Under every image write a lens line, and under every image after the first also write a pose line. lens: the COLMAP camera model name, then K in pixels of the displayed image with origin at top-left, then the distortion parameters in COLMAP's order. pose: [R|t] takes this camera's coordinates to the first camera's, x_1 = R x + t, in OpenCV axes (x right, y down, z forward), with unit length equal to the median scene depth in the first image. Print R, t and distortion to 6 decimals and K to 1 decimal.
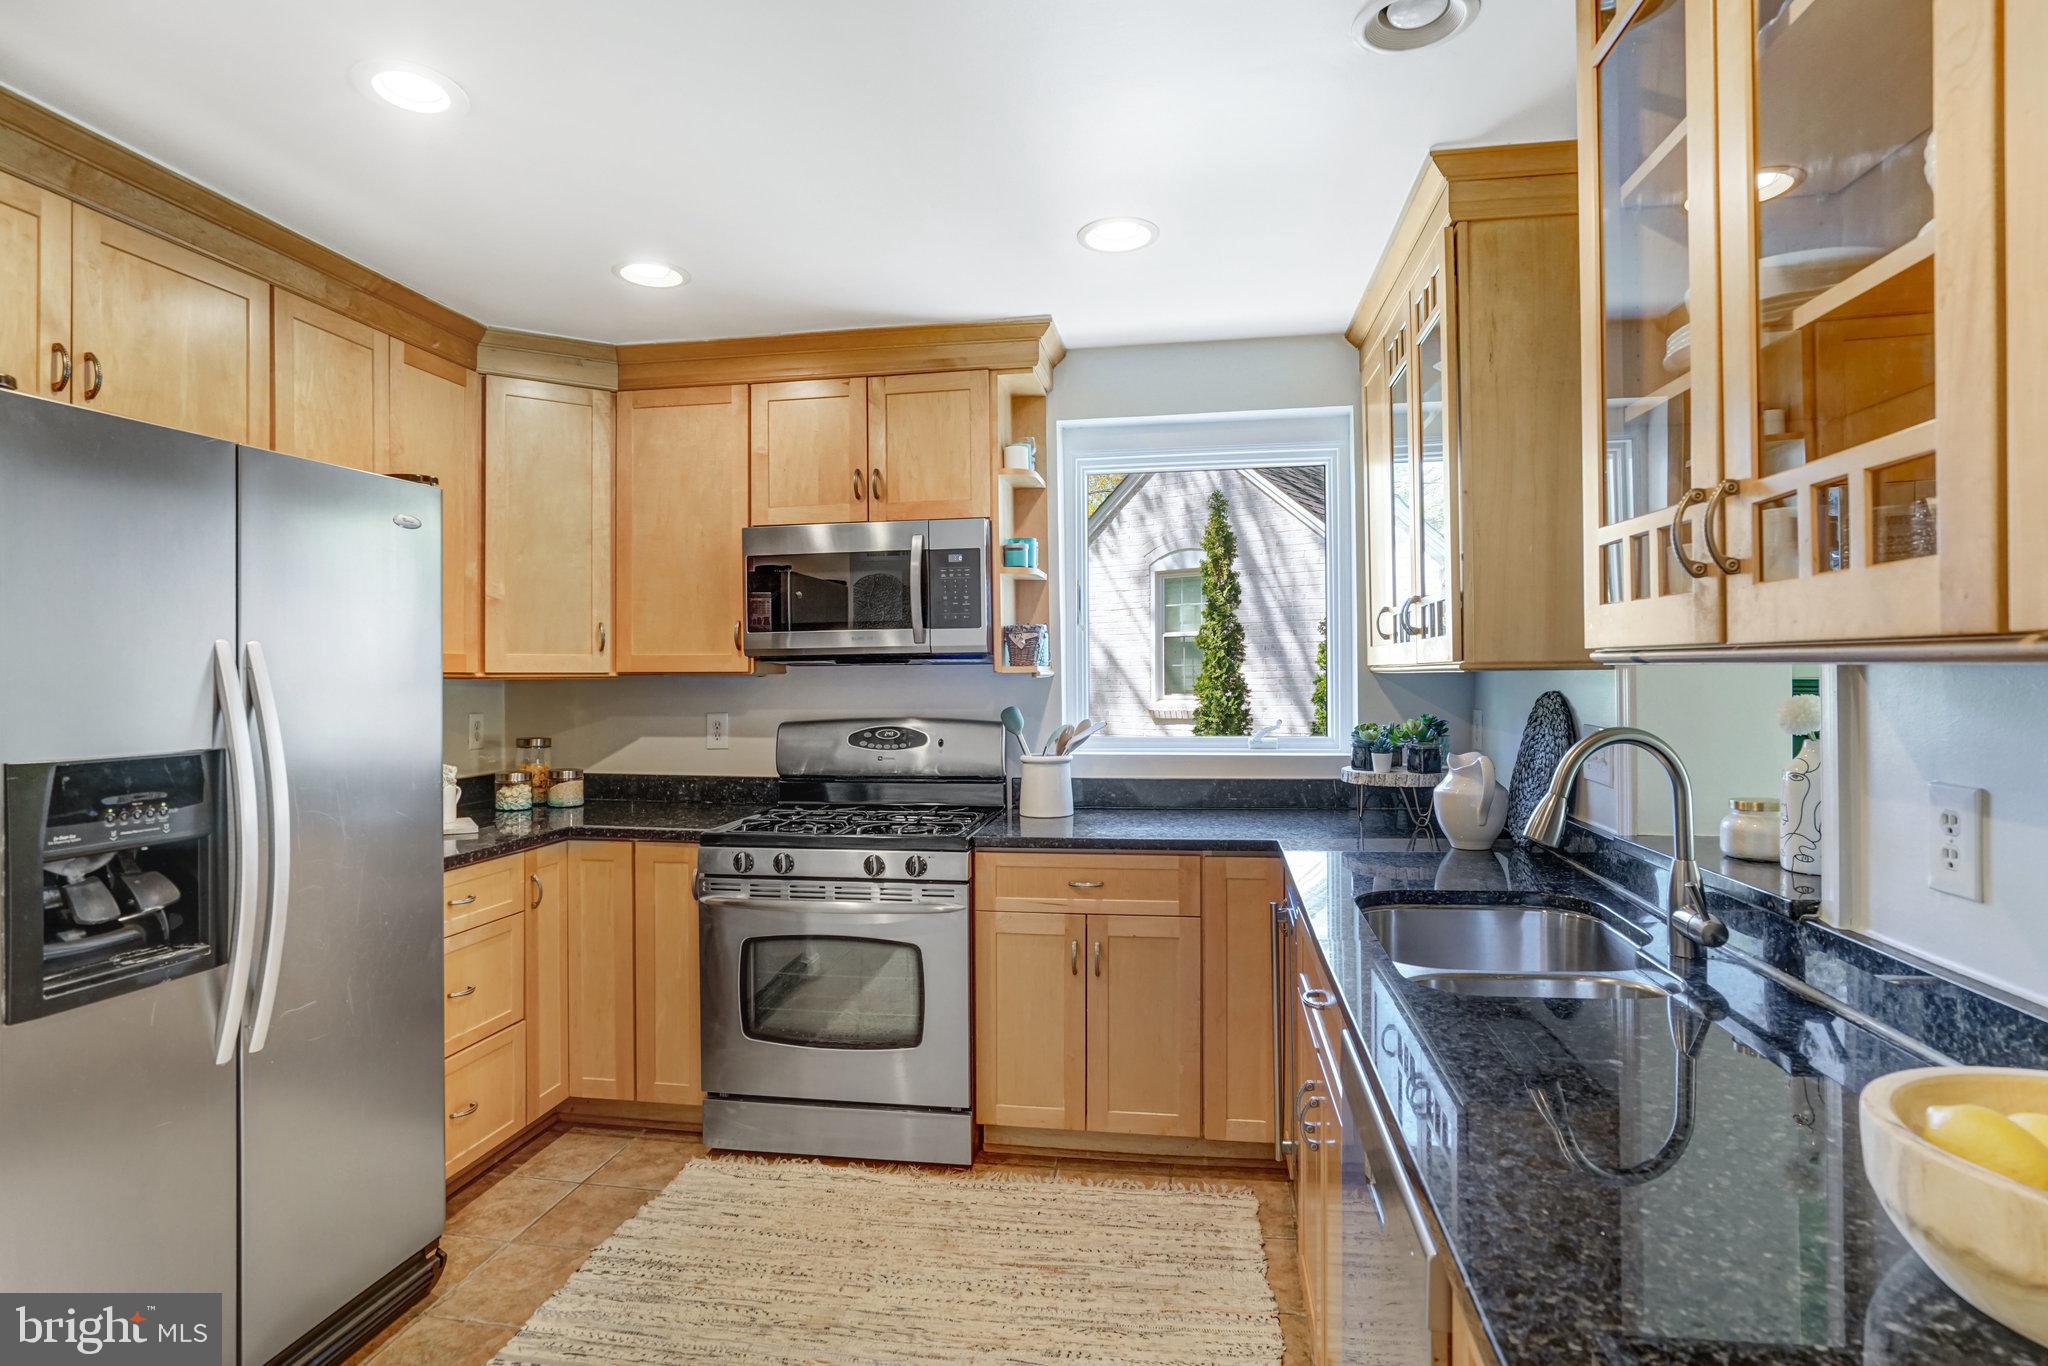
lens RADIAL K [[1086.3, 0, 993.8], [0, 1086.3, 712.9], [0, 0, 1]] dist [-0.004800, 0.000284]
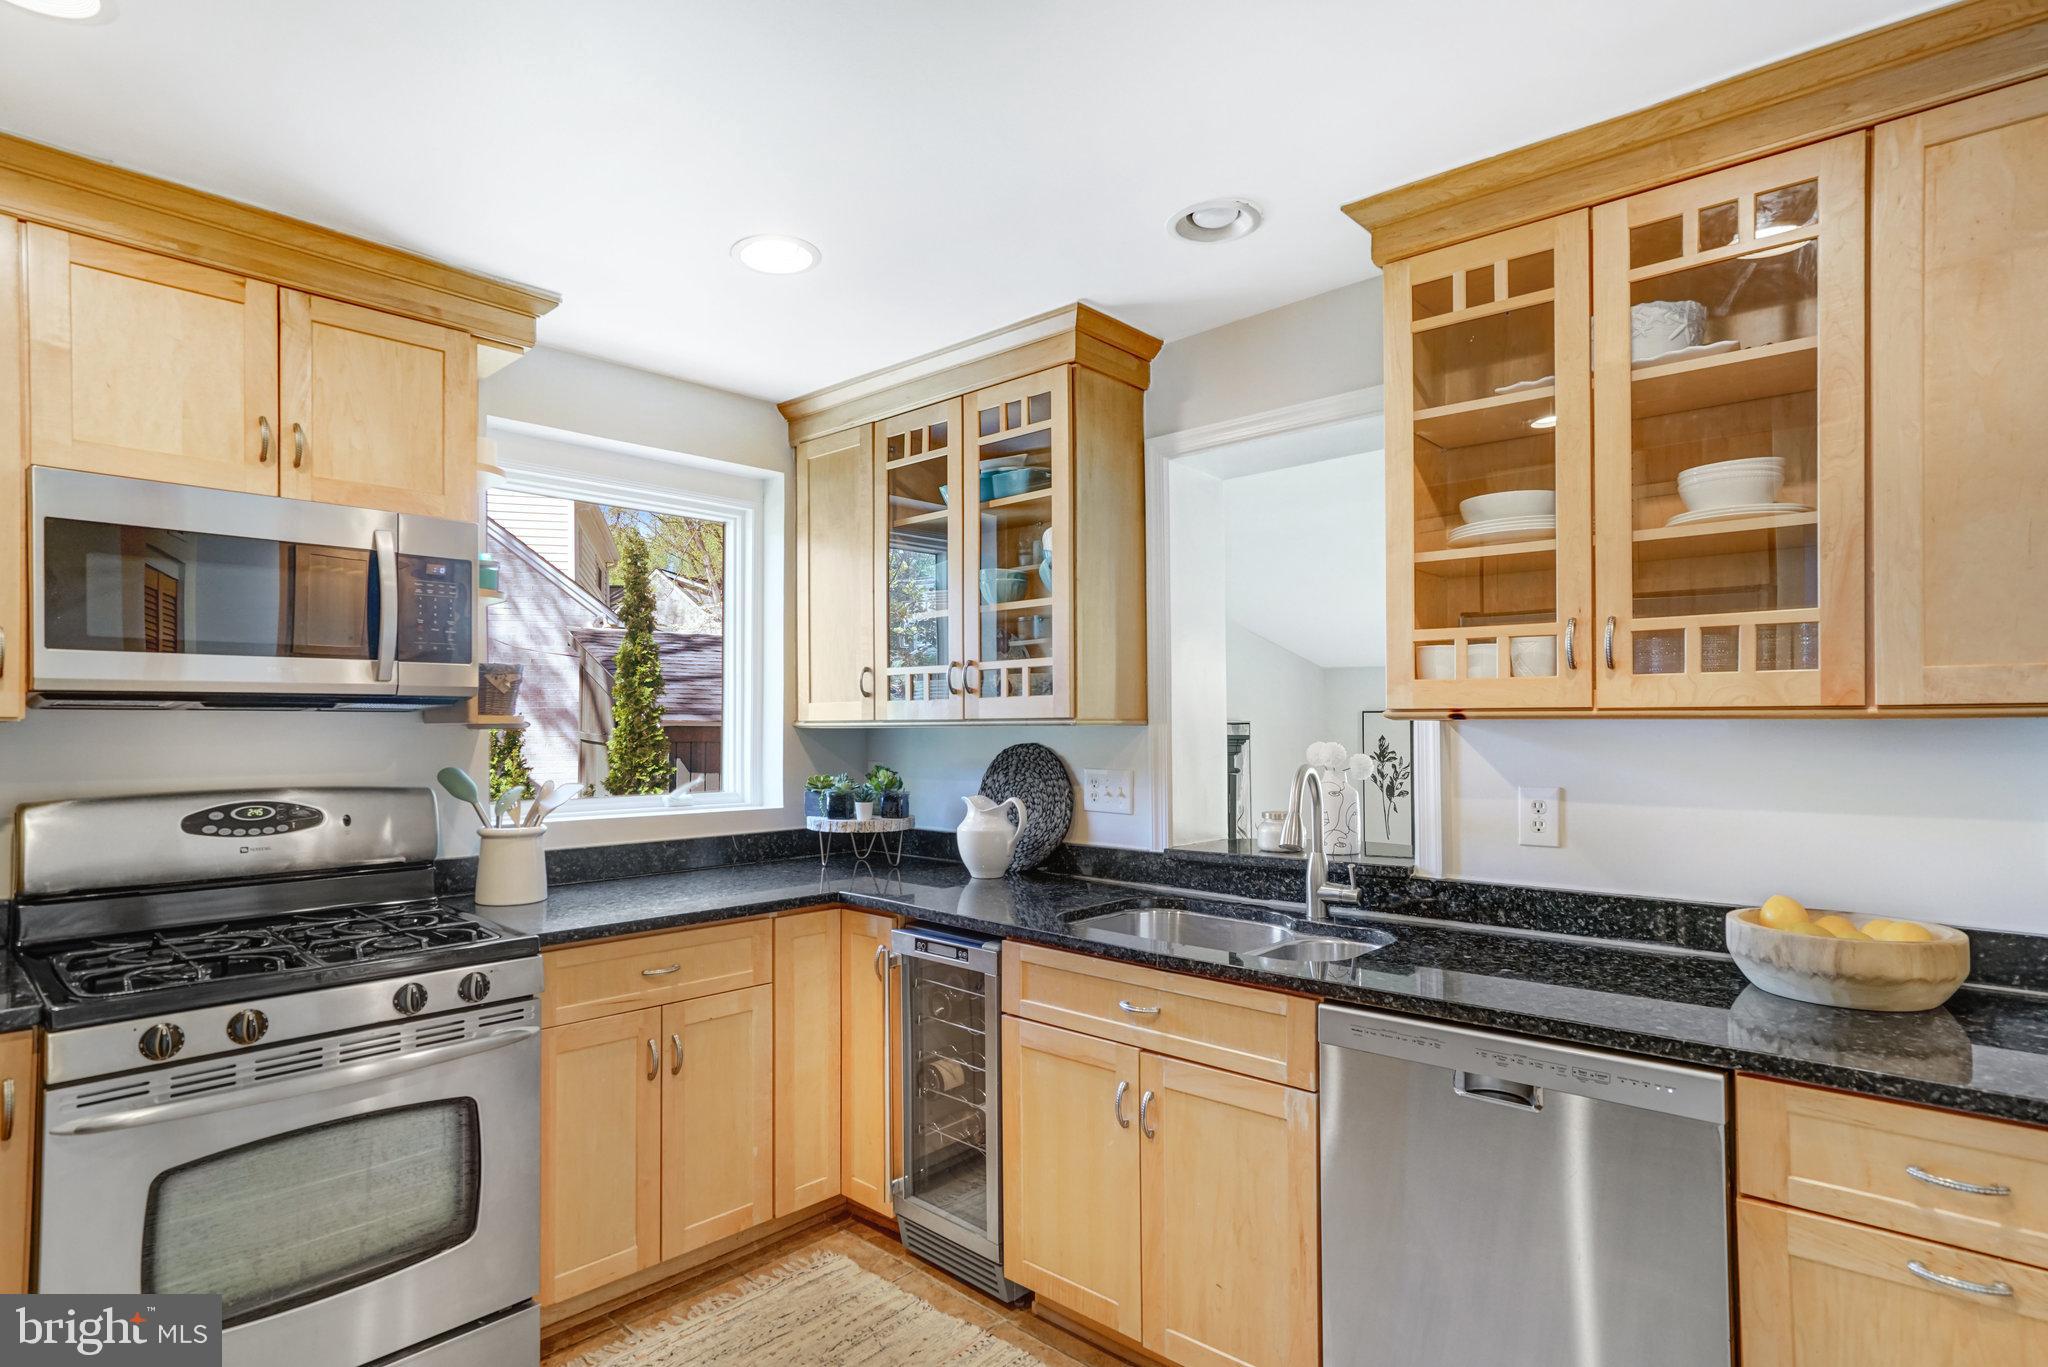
lens RADIAL K [[1065.7, 0, 997.5], [0, 1065.7, 718.6], [0, 0, 1]] dist [-0.008475, 0.000870]
pose [[0.558928, 0.014732, 0.829085, -0.432209], [0.026667, 0.999006, -0.035729, -0.003526], [-0.828787, 0.042079, 0.557979, 0.280216]]
